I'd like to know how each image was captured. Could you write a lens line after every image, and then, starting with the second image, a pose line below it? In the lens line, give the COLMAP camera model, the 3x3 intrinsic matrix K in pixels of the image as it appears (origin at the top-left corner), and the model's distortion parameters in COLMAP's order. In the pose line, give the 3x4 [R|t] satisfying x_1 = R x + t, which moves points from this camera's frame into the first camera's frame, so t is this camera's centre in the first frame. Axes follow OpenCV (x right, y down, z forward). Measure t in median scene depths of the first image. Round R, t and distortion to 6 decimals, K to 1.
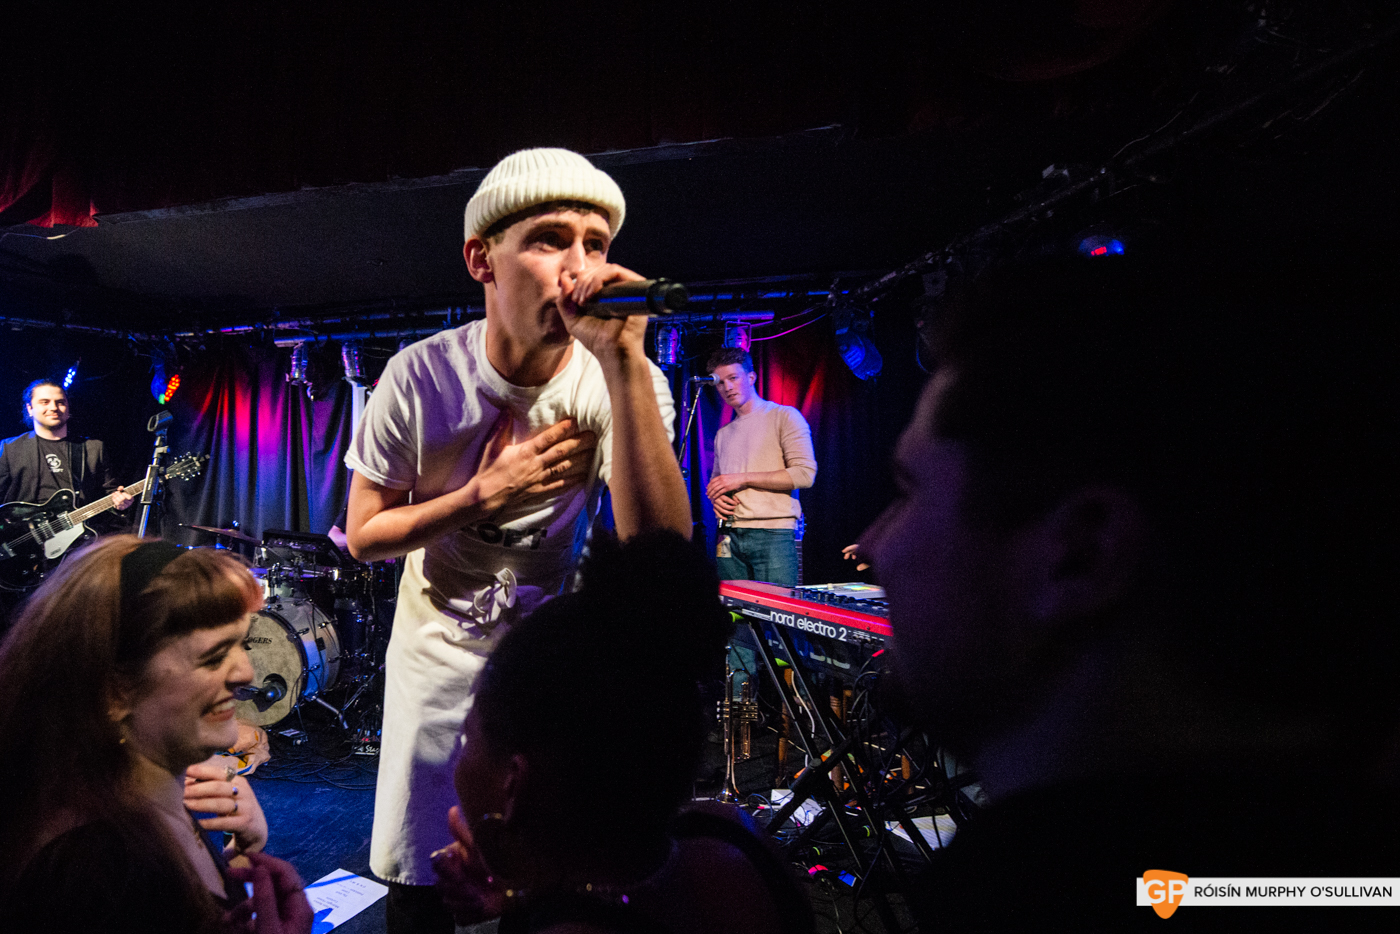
lens RADIAL K [[730.2, 0, 479.4], [0, 730.2, 500.9], [0, 0, 1]] dist [-0.014693, -0.002690]
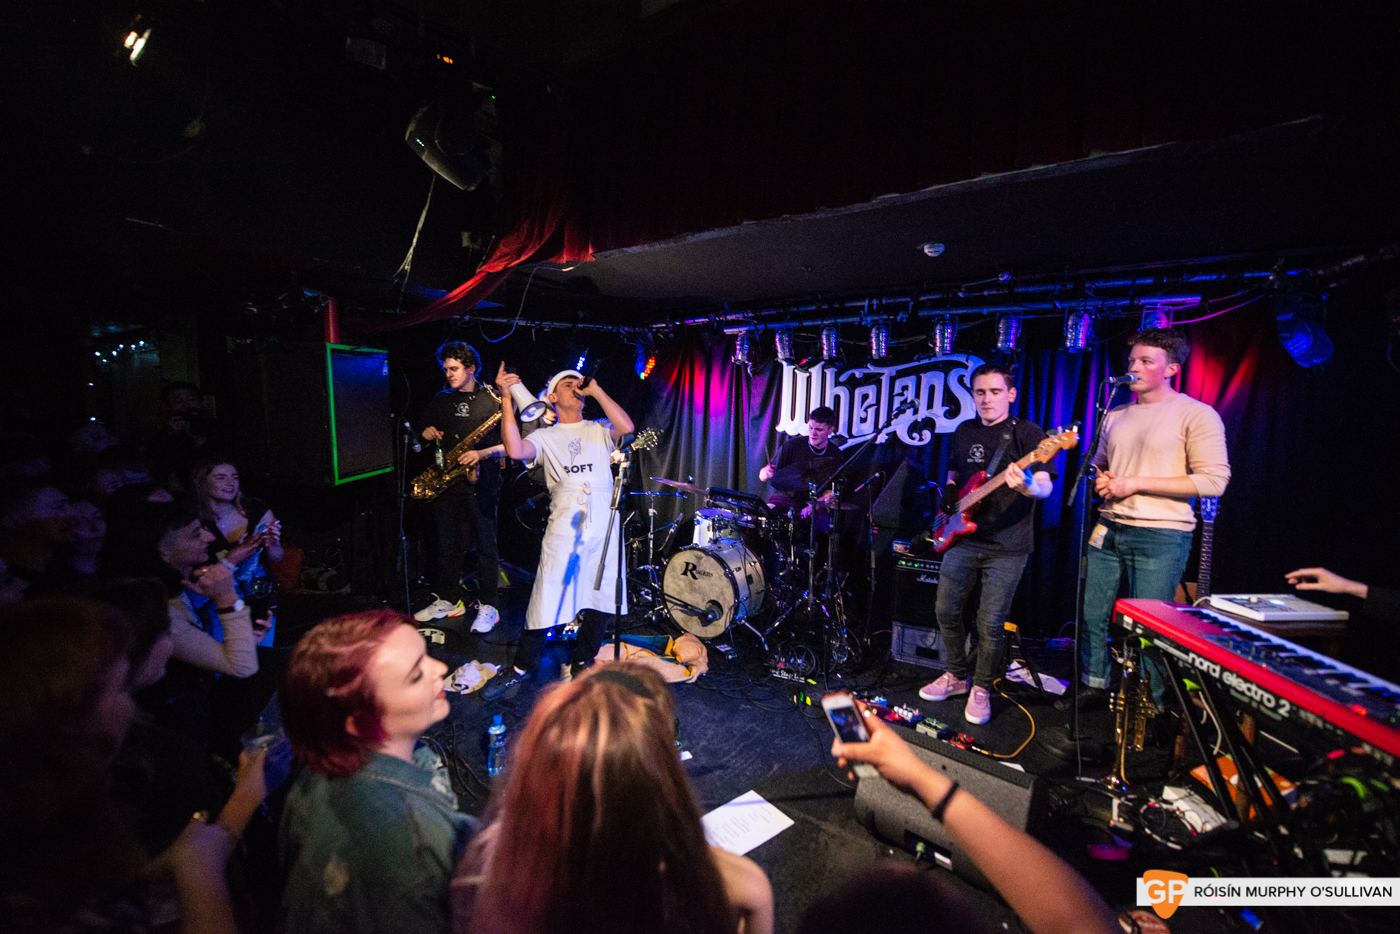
lens RADIAL K [[557.0, 0, 702.7], [0, 557.0, 464.8], [0, 0, 1]] dist [-0.014902, -0.002983]
pose [[0.949504, 0.046398, -0.310306, -0.002327], [-0.023809, 0.996809, 0.076195, -0.070249], [0.312851, -0.064959, 0.947578, 0.056542]]
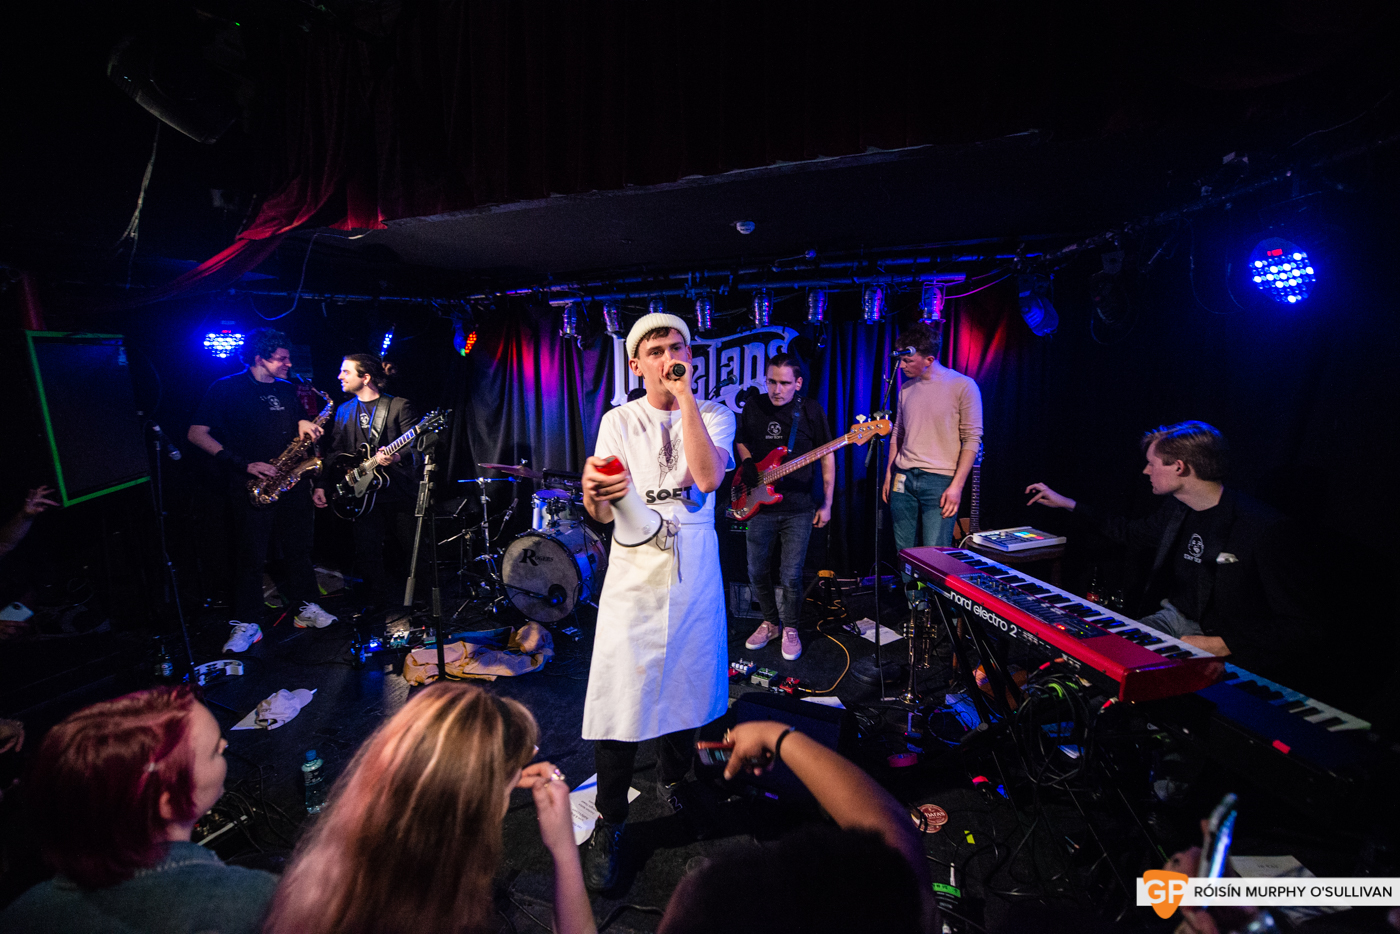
lens RADIAL K [[554.3, 0, 702.4], [0, 554.3, 464.9], [0, 0, 1]] dist [-0.015422, -0.002910]
pose [[0.998753, -0.012325, -0.048370, 0.022655], [0.019010, 0.989930, 0.140278, -0.091031], [0.046154, -0.141023, 0.988930, 0.065111]]
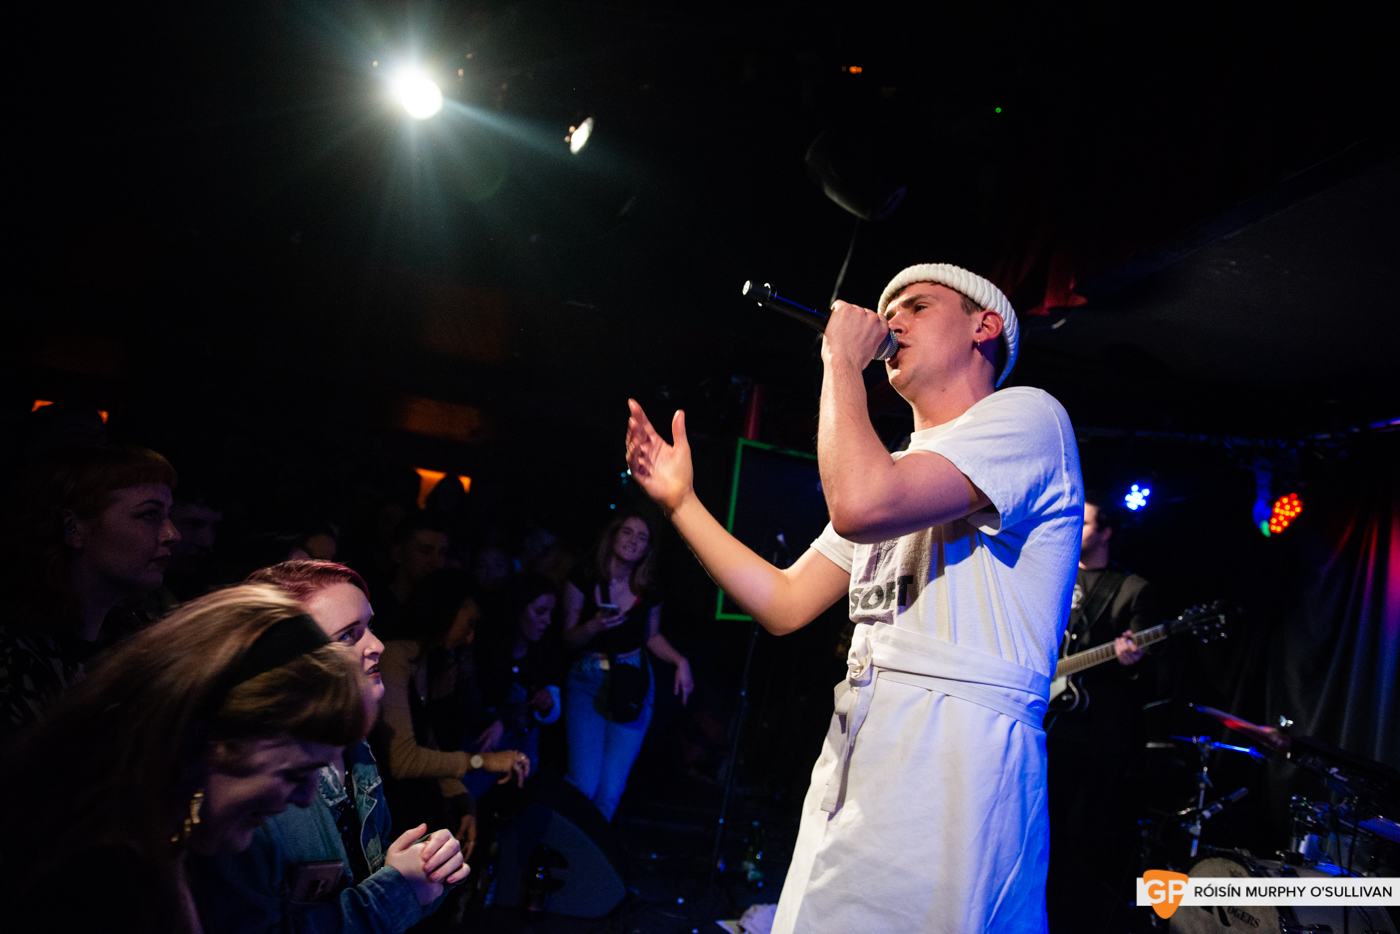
lens RADIAL K [[945.9, 0, 705.9], [0, 945.9, 463.4], [0, 0, 1]] dist [-0.049920, -0.004177]
pose [[0.394892, -0.044337, -0.917657, 0.204703], [-0.168486, 0.978400, -0.119776, -0.006853], [0.903146, 0.201911, 0.378892, 0.213113]]
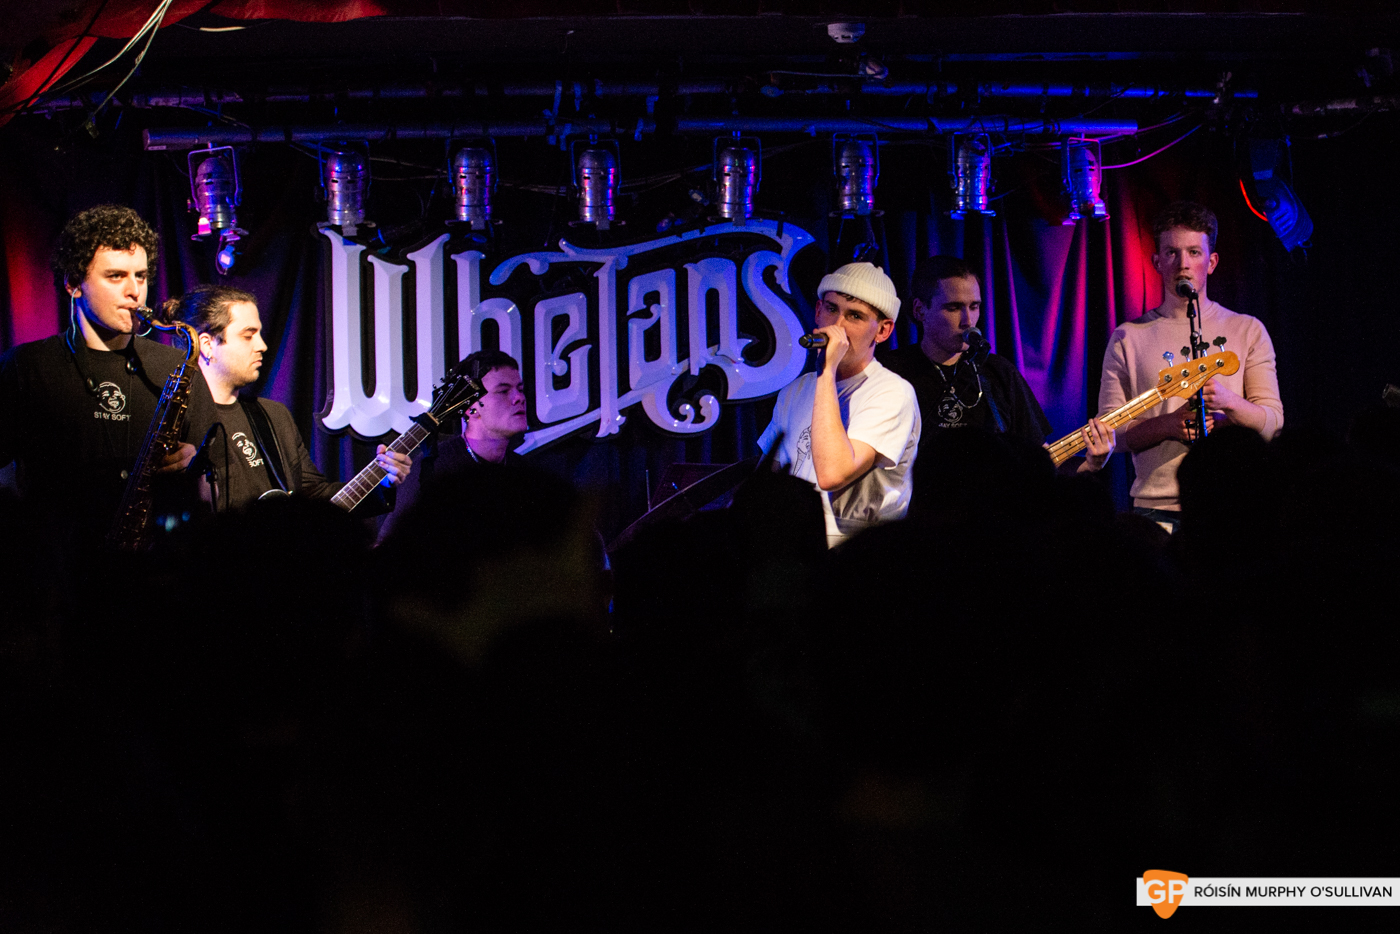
lens RADIAL K [[3260.3, 0, 700.0], [0, 3260.3, 467.0], [0, 0, 1]] dist [0.005607, -3.442554]
pose [[0.826266, -0.056185, 0.560471, -1.363239], [0.047583, 0.998418, 0.029939, -0.086170], [-0.561267, 0.001931, 0.827633, -0.943288]]
